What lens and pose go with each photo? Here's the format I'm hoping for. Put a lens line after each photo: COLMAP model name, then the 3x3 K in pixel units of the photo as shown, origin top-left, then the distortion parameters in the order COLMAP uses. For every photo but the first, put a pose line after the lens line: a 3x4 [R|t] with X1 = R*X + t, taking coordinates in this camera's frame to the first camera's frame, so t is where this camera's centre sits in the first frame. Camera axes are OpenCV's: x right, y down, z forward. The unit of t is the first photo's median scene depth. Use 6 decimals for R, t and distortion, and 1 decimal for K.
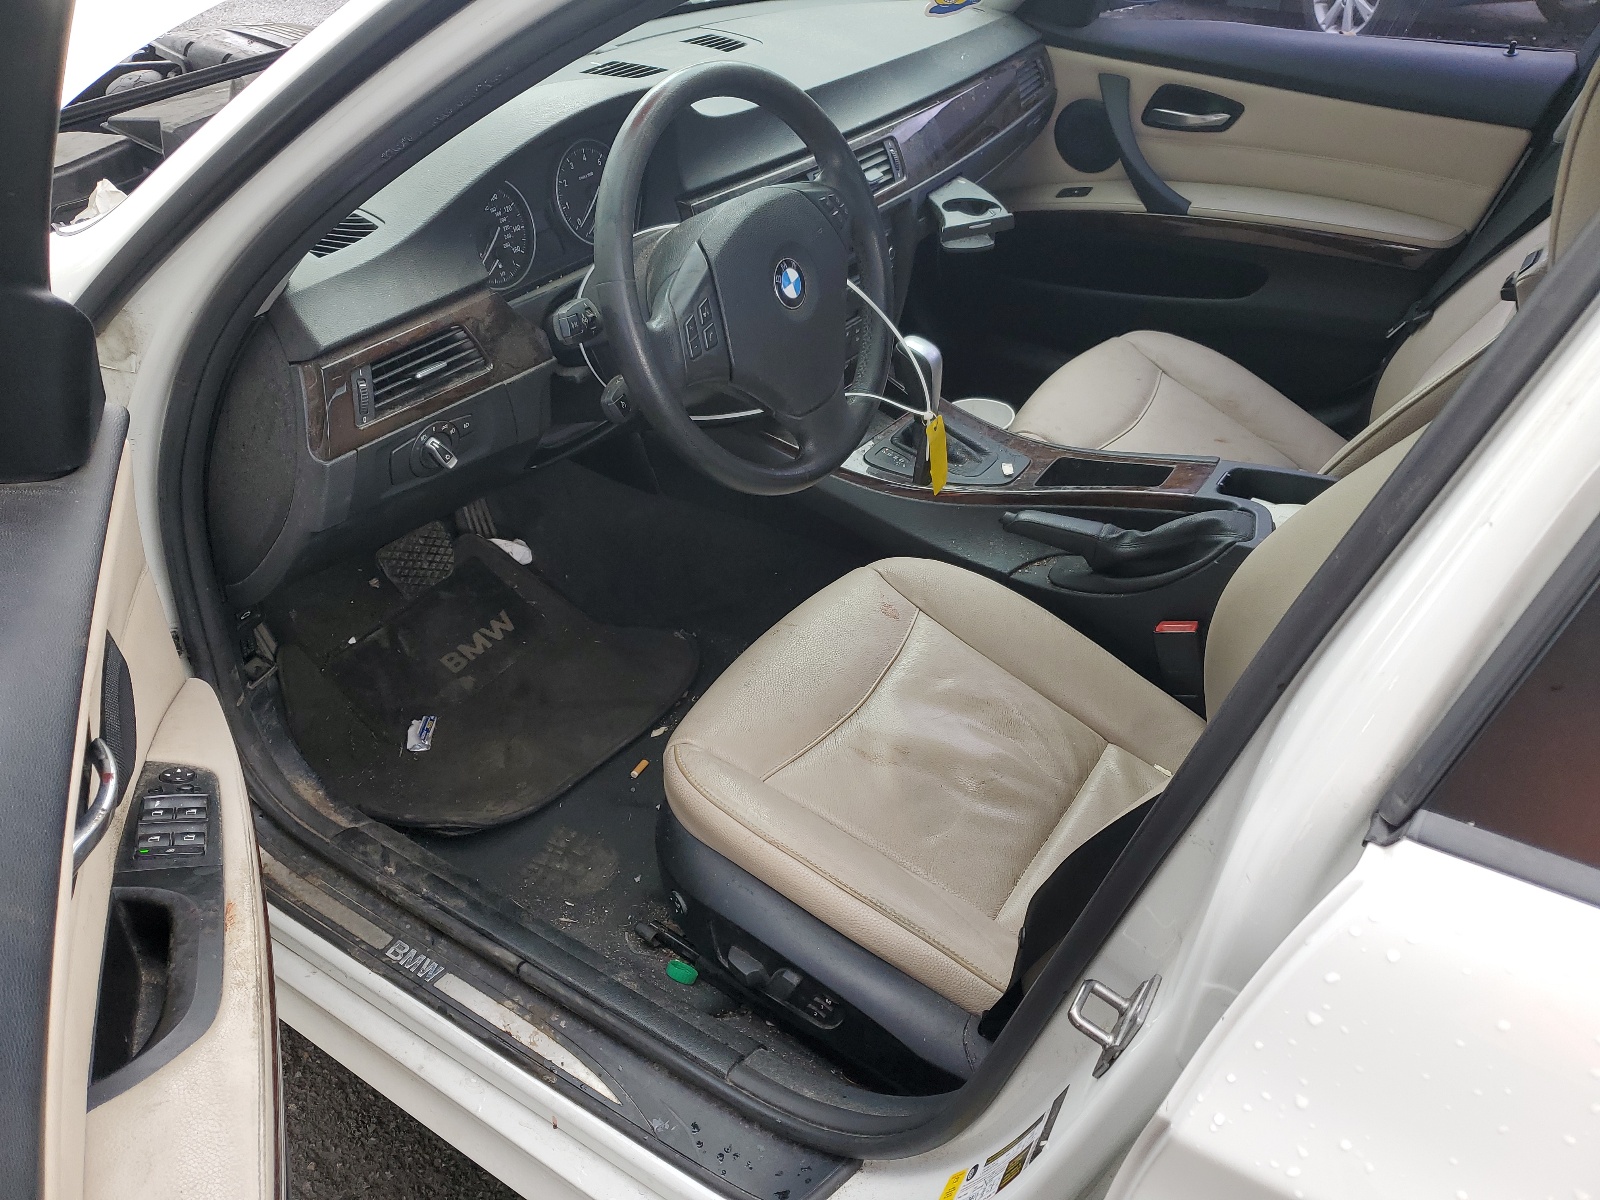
lens RADIAL K [[1269.5, 0, 827.0], [0, 1269.5, 725.4], [0, 0, 1]] dist [0.008307, -0.008570]
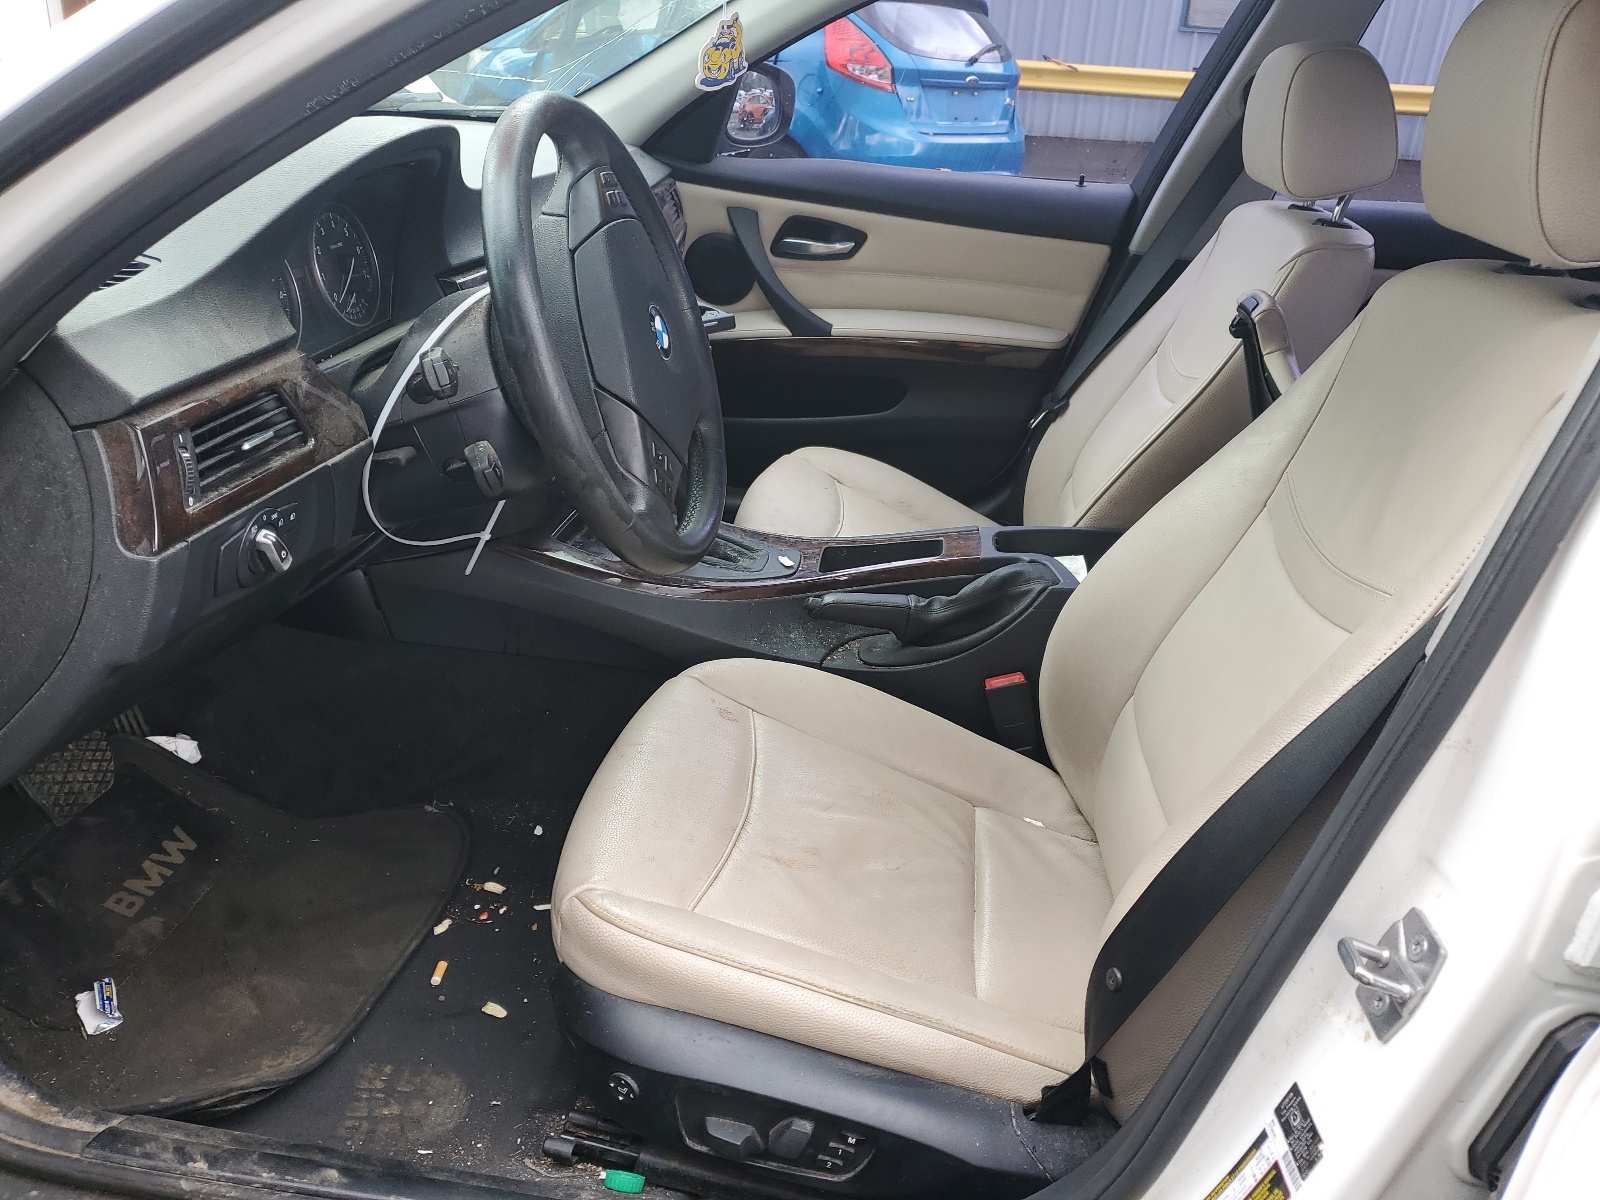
lens RADIAL K [[1269.5, 0, 827.0], [0, 1269.5, 725.4], [0, 0, 1]] dist [0.008307, -0.008570]
pose [[0.879463, -0.158320, 0.448866, -0.298391], [0.235442, 0.964304, -0.121180, 0.043923], [-0.413658, 0.212255, 0.885345, 0.176804]]
